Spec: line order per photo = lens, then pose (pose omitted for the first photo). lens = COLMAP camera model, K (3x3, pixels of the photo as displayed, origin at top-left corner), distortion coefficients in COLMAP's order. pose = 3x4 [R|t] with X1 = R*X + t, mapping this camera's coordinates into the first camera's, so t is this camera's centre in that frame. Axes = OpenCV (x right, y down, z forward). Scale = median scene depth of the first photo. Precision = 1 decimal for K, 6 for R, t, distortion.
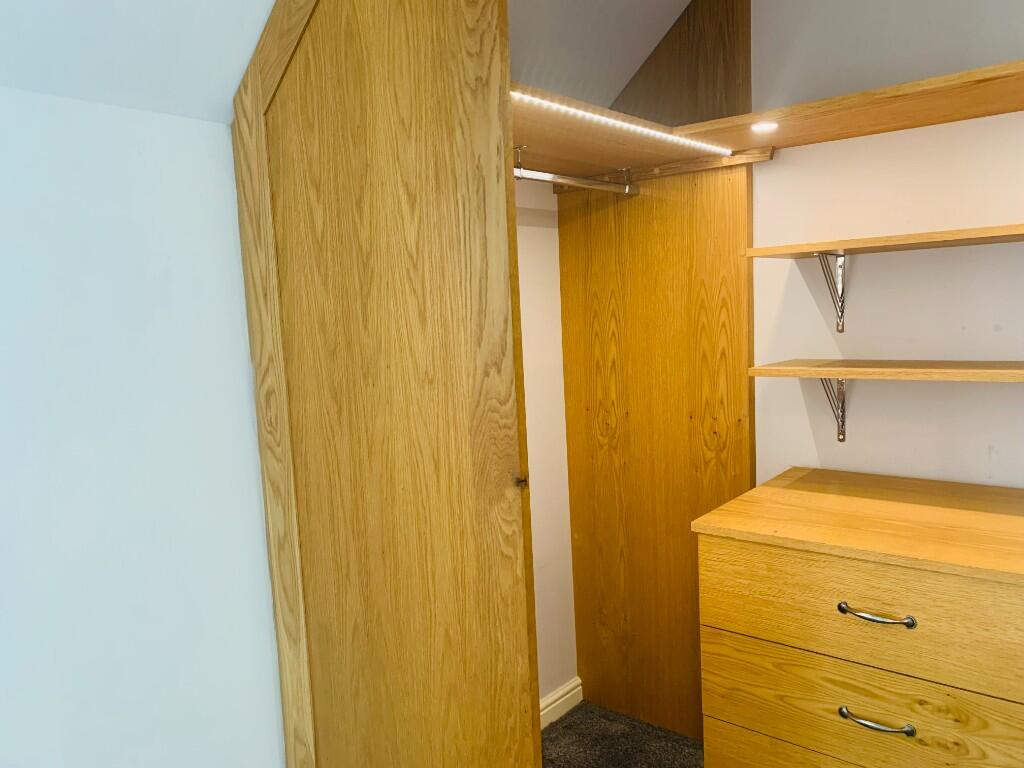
lens RADIAL K [[778.1, 0, 509.0], [0, 778.1, 385.3], [0, 0, 1]] dist [0.020312, -0.021737]
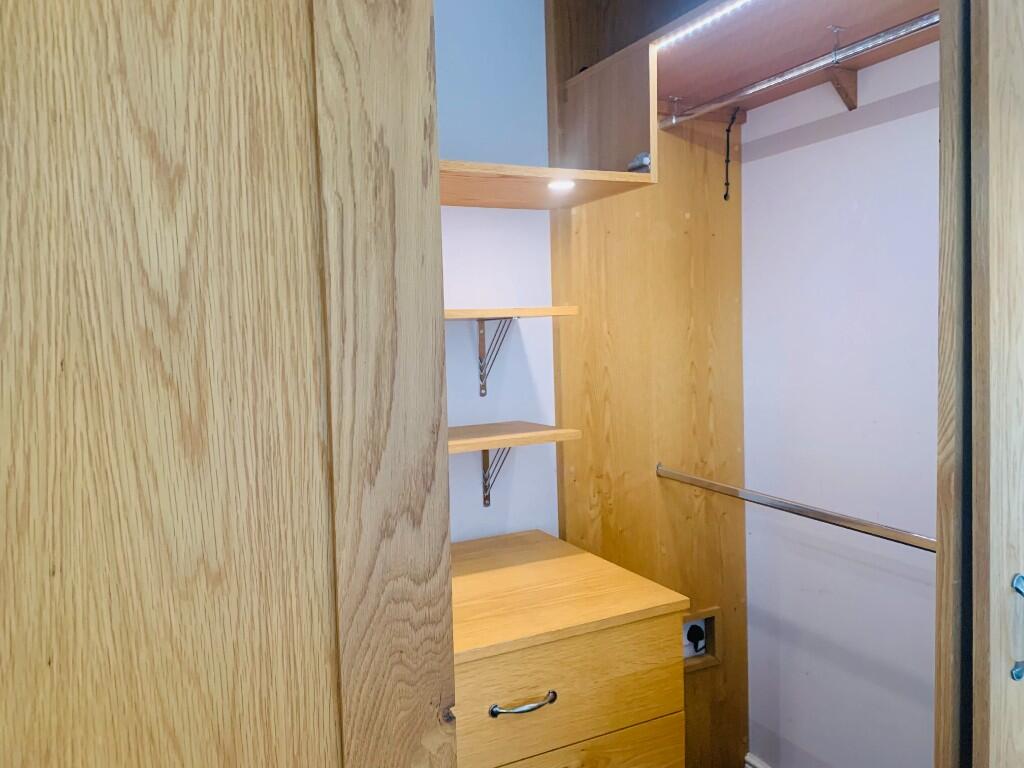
lens RADIAL K [[778.1, 0, 487.1], [0, 778.1, 370.6], [0, 0, 1]] dist [0.020312, -0.021737]
pose [[0.406709, -0.016158, 0.913415, -0.431529], [0.106684, 0.993843, -0.029922, -0.090556], [-0.907307, 0.109616, 0.405929, 0.633730]]
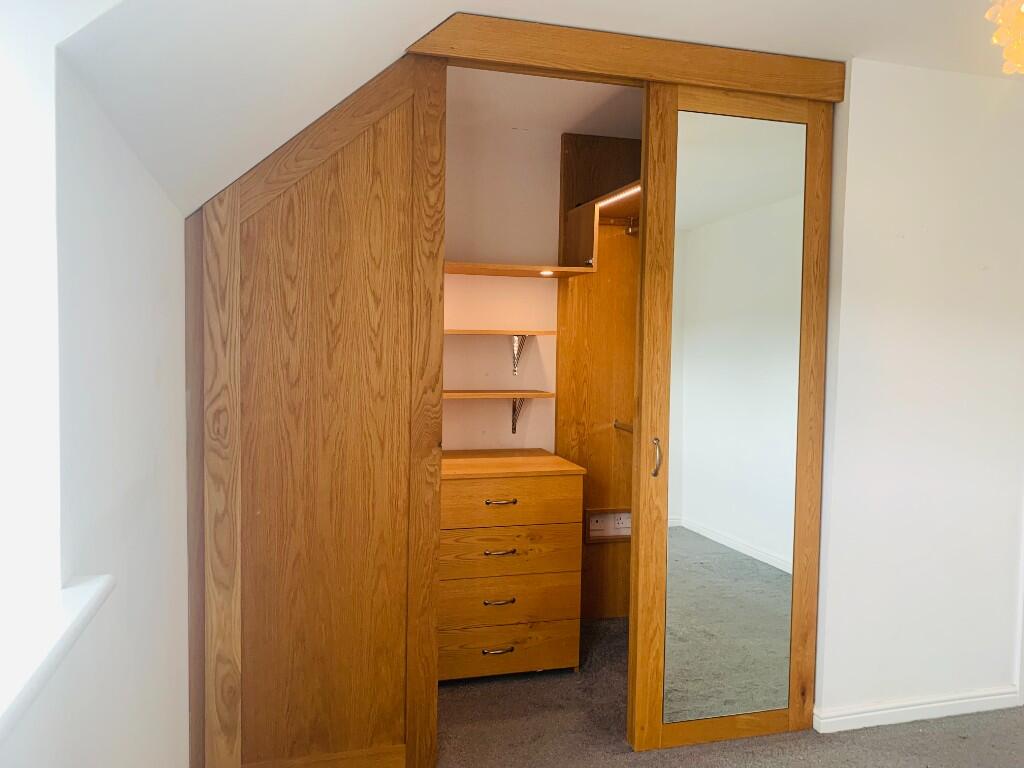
lens RADIAL K [[778.1, 0, 507.6], [0, 778.1, 382.4], [0, 0, 1]] dist [0.020312, -0.021737]
pose [[0.553003, 0.007509, 0.833145, -1.427044], [0.042639, 0.998394, -0.037300, 0.039186], [-0.832087, 0.056151, 0.551795, -0.267459]]
